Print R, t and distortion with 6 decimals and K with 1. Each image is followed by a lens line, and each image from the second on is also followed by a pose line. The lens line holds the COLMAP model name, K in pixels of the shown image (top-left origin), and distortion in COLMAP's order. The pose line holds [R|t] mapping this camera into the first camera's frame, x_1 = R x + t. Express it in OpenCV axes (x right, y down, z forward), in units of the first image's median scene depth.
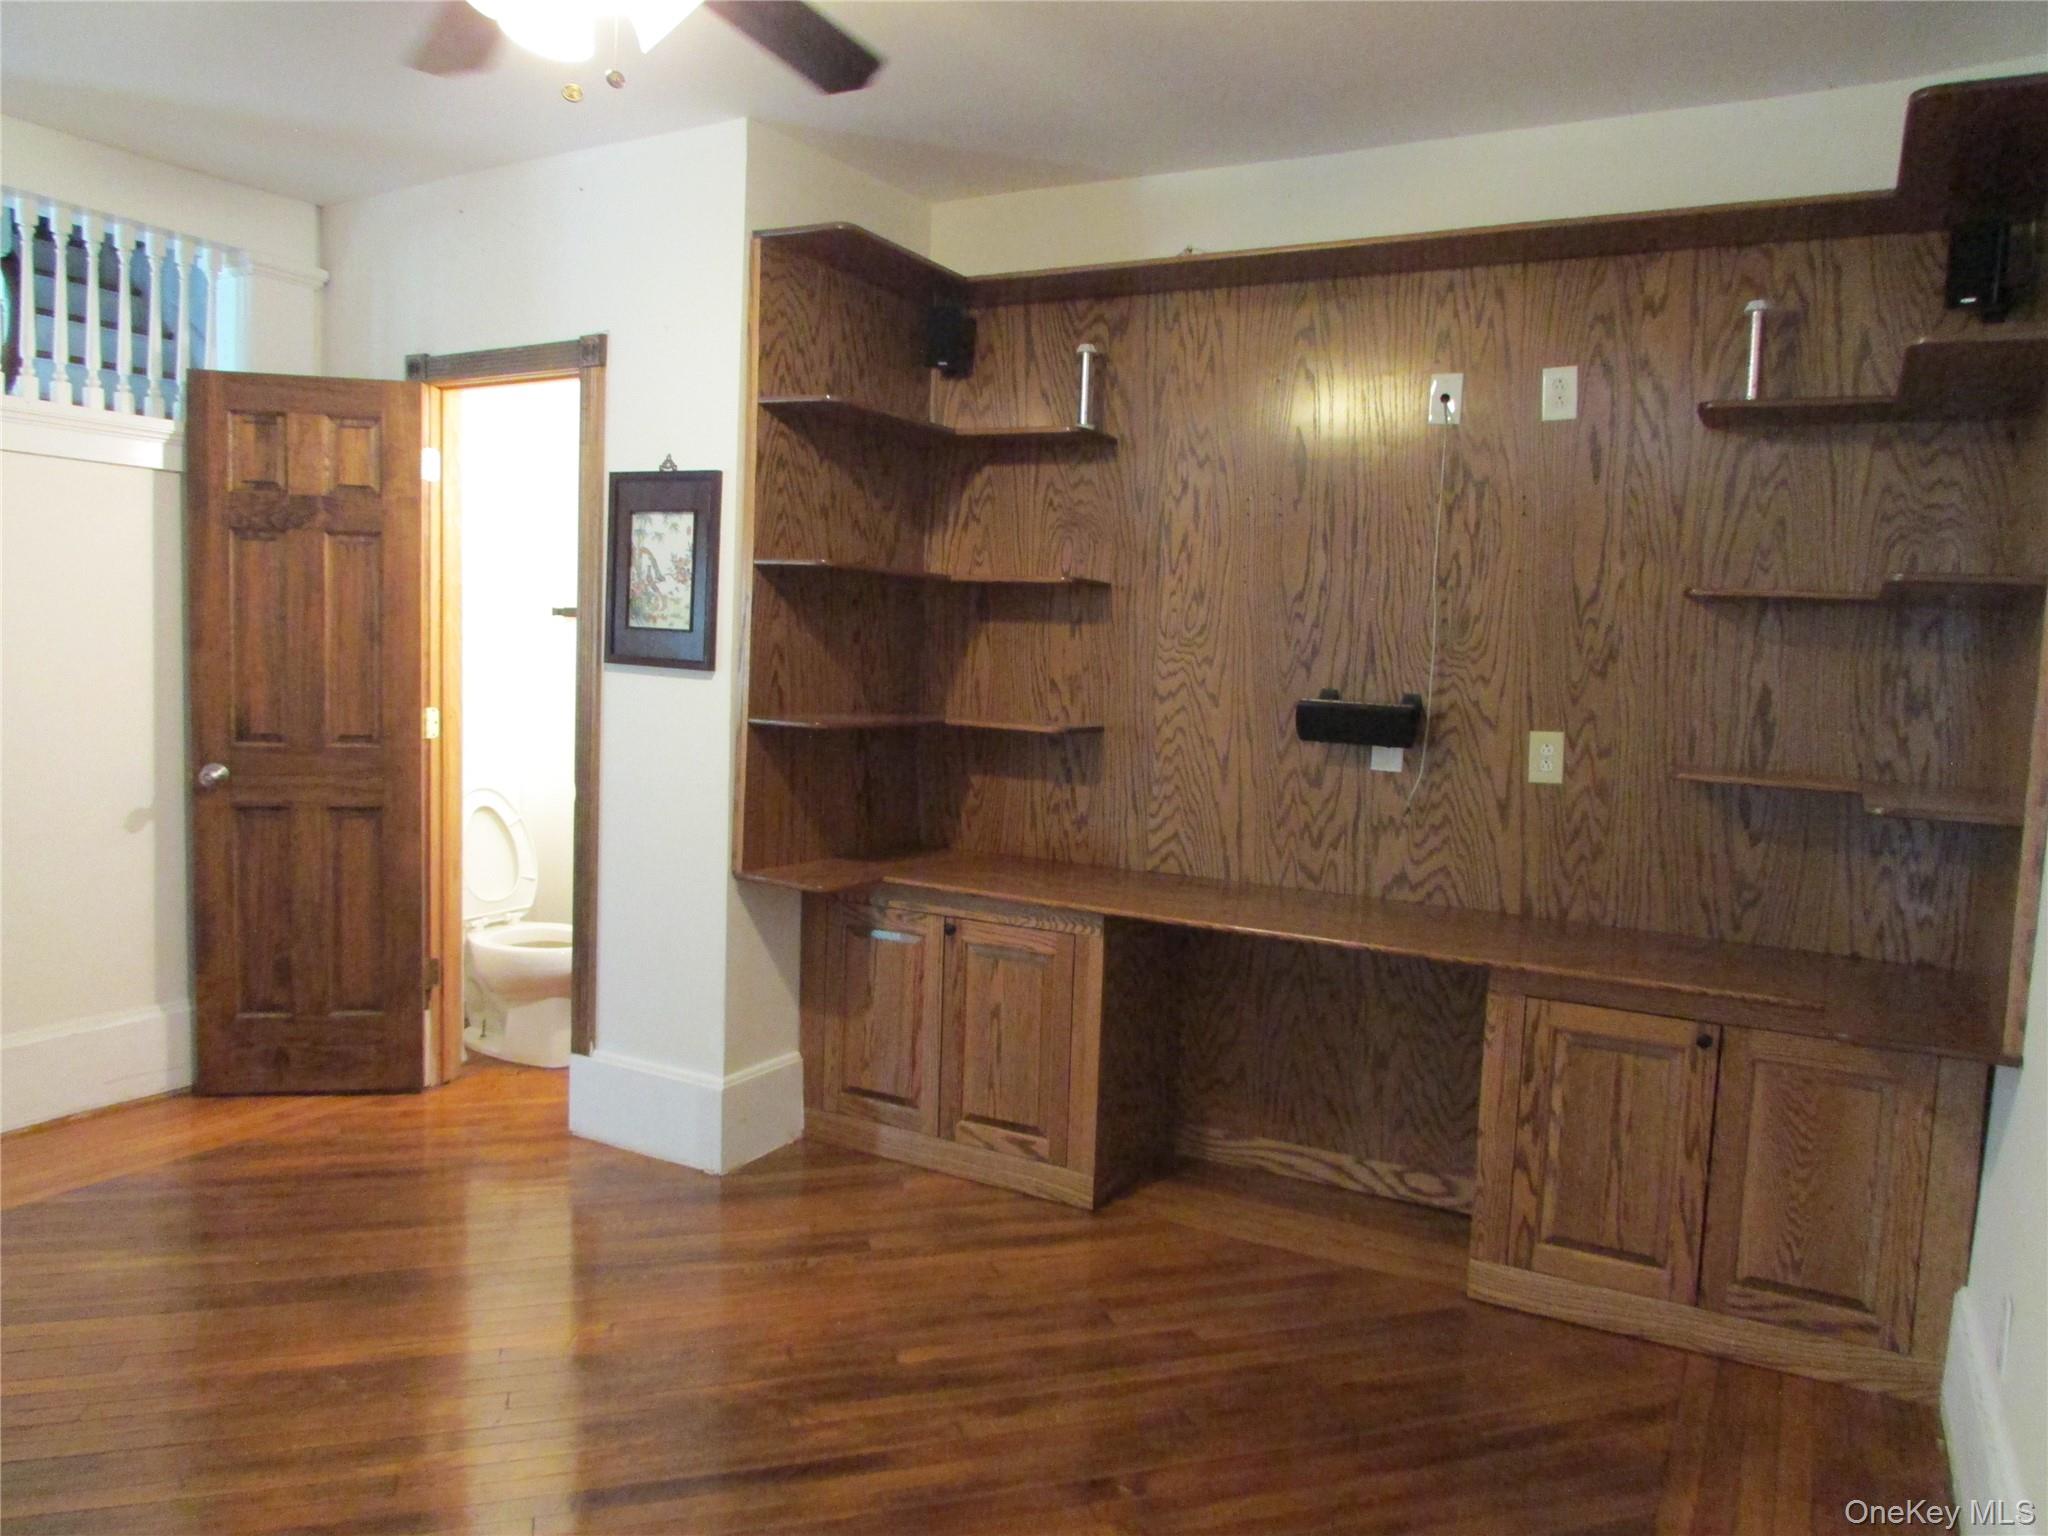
lens RADIAL K [[1467.0, 0, 1020.3], [0, 1467.0, 762.3], [0, 0, 1]] dist [-0.026628, 0.009581]
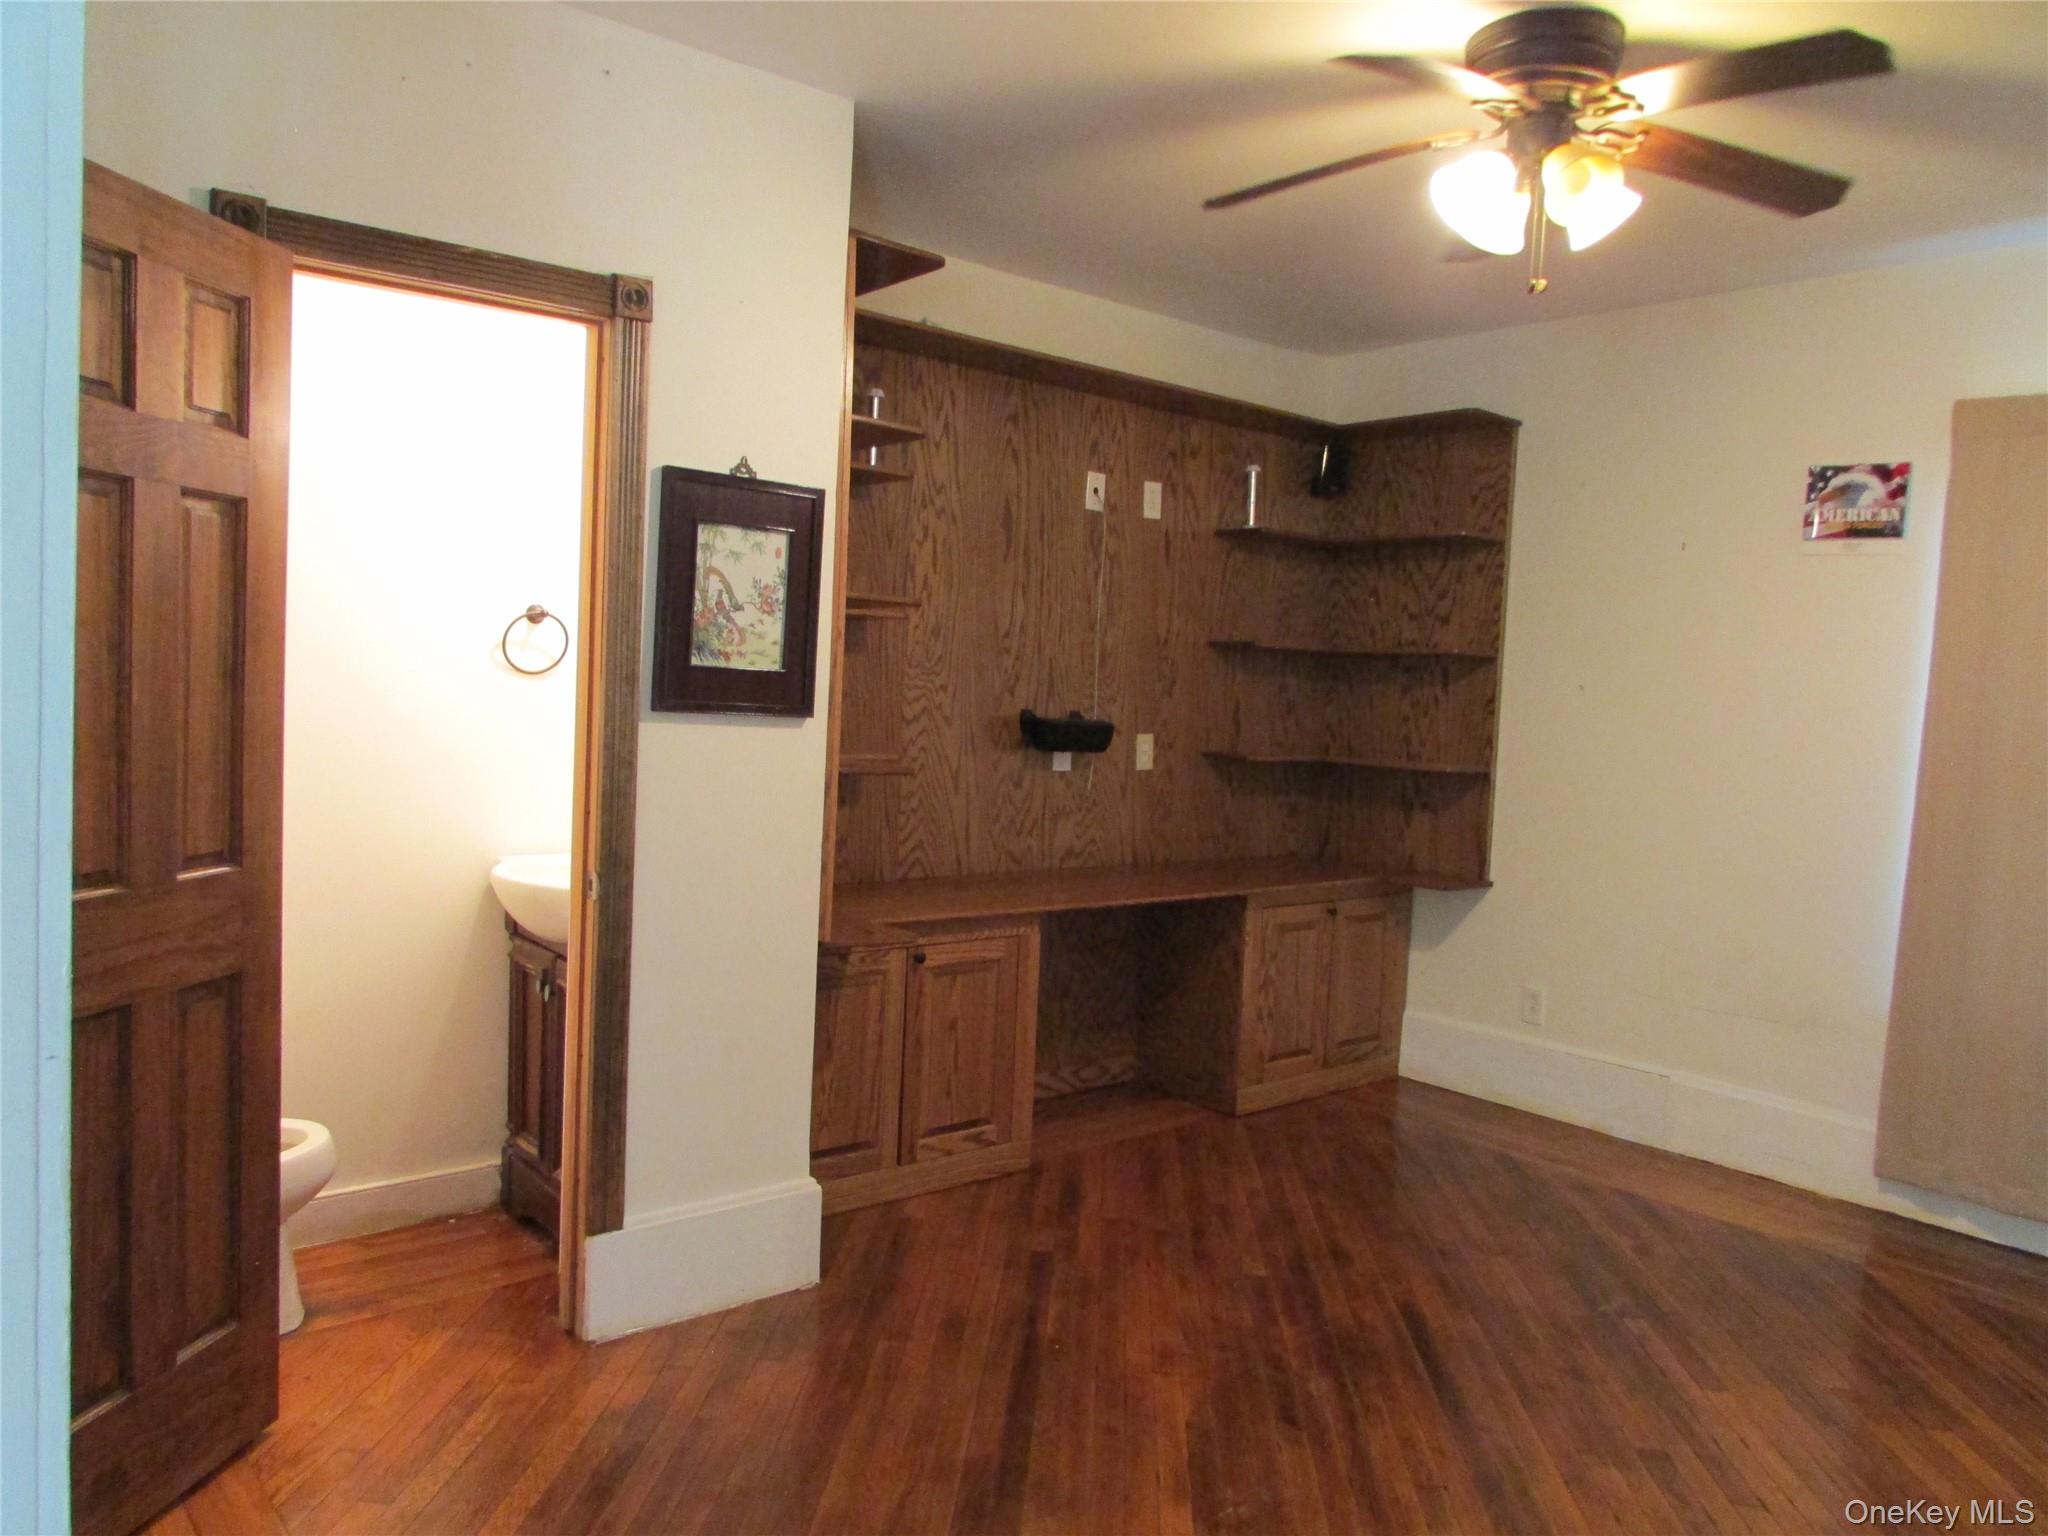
lens RADIAL K [[1467.0, 0, 1011.0], [0, 1467.0, 766.7], [0, 0, 1]] dist [-0.026628, 0.009581]
pose [[0.355026, -0.076729, 0.931702, -0.962705], [0.046312, 0.996846, 0.064447, -0.082227], [-0.933708, 0.020269, 0.357460, 0.565079]]
